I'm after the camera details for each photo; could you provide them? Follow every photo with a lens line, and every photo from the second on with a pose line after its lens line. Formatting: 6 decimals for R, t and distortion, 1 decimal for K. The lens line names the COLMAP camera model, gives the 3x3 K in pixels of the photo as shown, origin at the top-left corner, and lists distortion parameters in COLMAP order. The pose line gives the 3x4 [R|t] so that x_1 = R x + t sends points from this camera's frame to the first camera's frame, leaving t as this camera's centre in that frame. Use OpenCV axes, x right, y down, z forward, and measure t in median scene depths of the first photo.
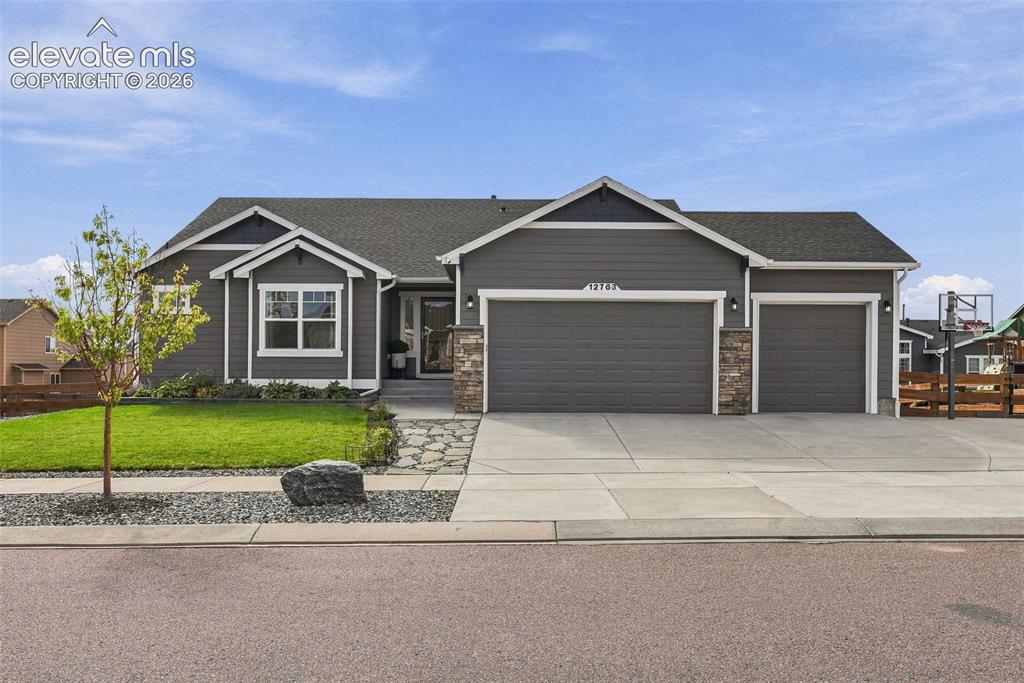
lens RADIAL K [[966.9, 0, 512.0], [0, 966.9, 341.5], [0, 0, 1]] dist [-0.014622, -0.003295]
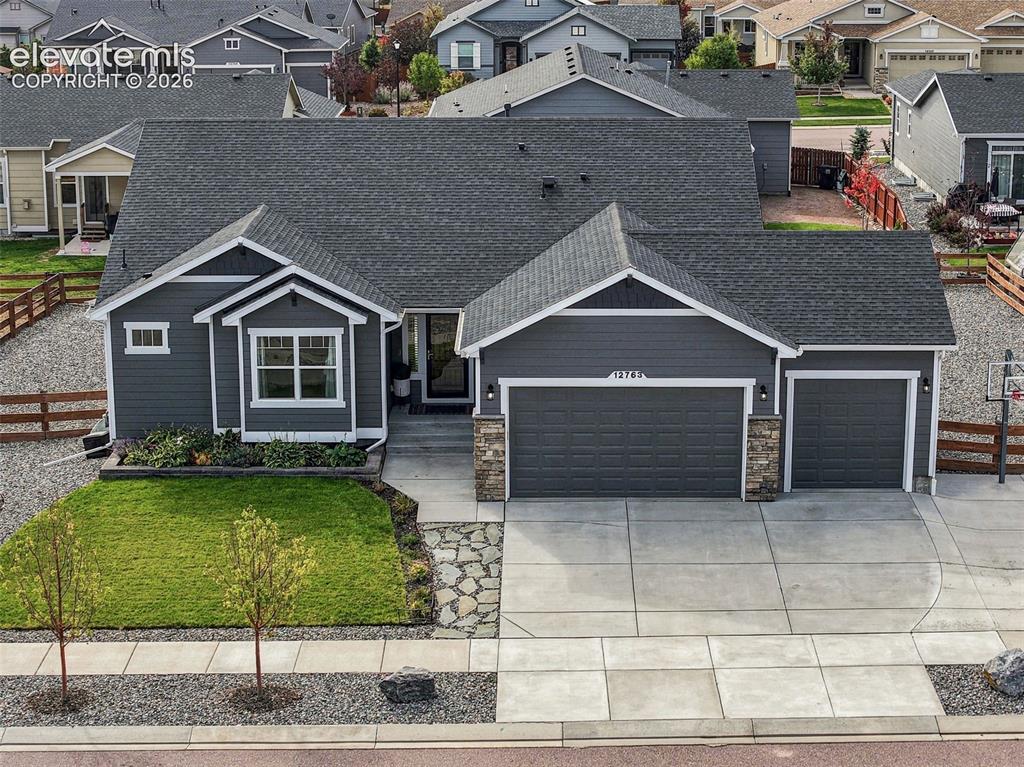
lens RADIAL K [[2145.1, 0, 512.0], [0, 2145.1, 383.5], [0, 0, 1]] dist [-0.235179, 0.186156]
pose [[0.999872, -0.009667, -0.012719, 0.004787], [0.012532, 0.968380, 0.249164, -0.511690], [0.009908, -0.249292, 0.968378, -0.940817]]
